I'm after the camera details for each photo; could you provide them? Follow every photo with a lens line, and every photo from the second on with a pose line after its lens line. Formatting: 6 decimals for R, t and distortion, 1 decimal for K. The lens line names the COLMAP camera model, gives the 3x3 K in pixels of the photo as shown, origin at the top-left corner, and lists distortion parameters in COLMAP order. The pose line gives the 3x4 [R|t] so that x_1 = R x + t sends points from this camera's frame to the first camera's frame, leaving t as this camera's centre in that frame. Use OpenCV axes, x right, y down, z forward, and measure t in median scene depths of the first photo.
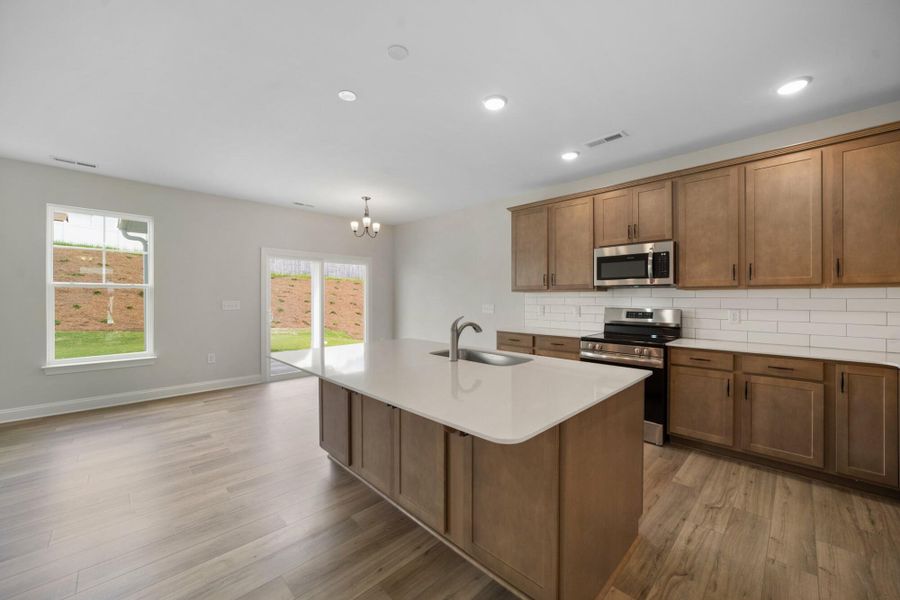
lens RADIAL K [[346.5, 0, 448.5], [0, 346.5, 292.2], [0, 0, 1]] dist [-0.002393, 0.000257]
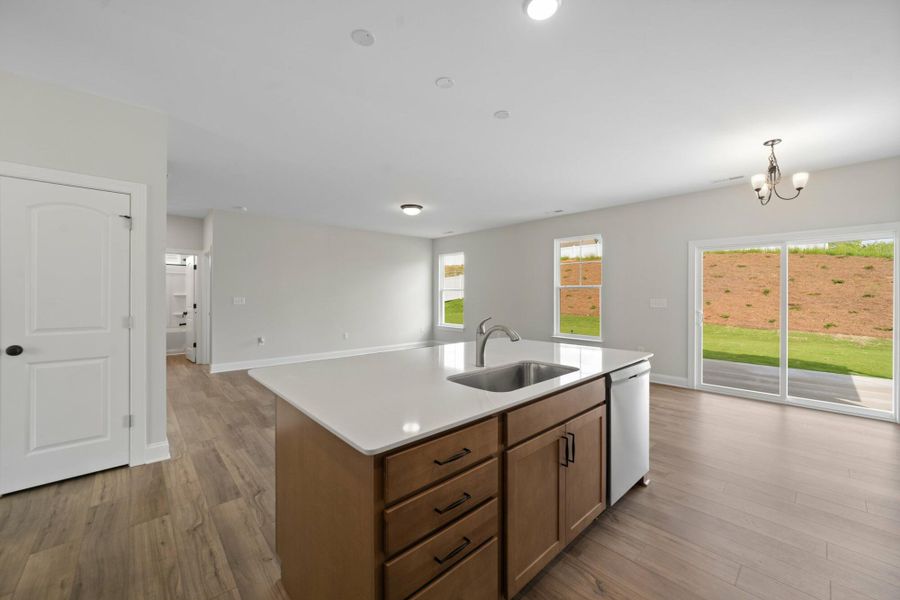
lens RADIAL K [[346.5, 0, 462.7], [0, 346.5, 298.0], [0, 0, 1]] dist [-0.002393, 0.000257]
pose [[-0.014700, 0.013225, -0.999804, 0.611080], [0.007587, 0.999885, 0.013114, 0.006351], [0.999863, -0.007392, -0.014798, 0.643625]]
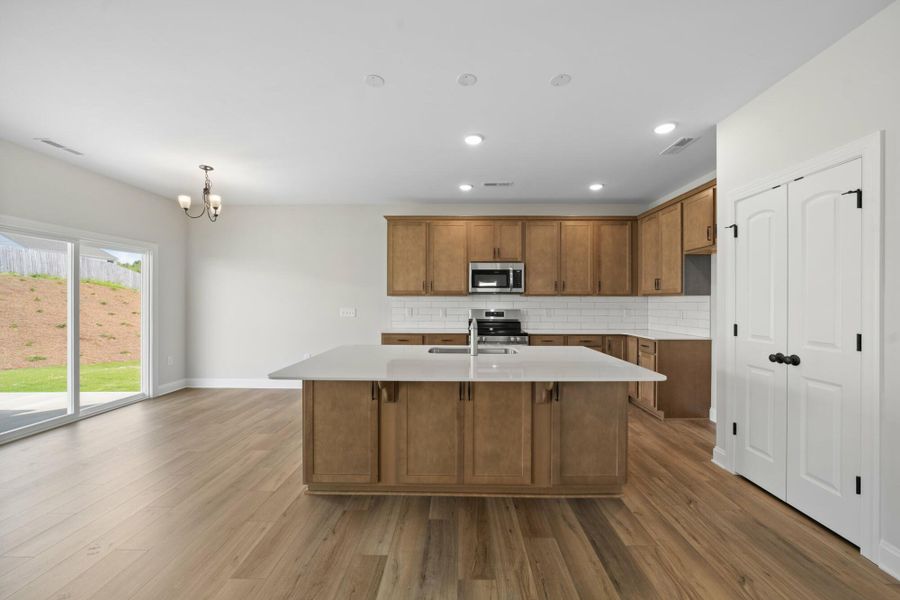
lens RADIAL K [[346.5, 0, 450.9], [0, 346.5, 301.0], [0, 0, 1]] dist [-0.002393, 0.000257]
pose [[0.718899, 0.004167, 0.695102, -0.551235], [-0.012878, 0.999890, 0.007324, 0.006067], [-0.694996, -0.014217, 0.718873, 0.143970]]
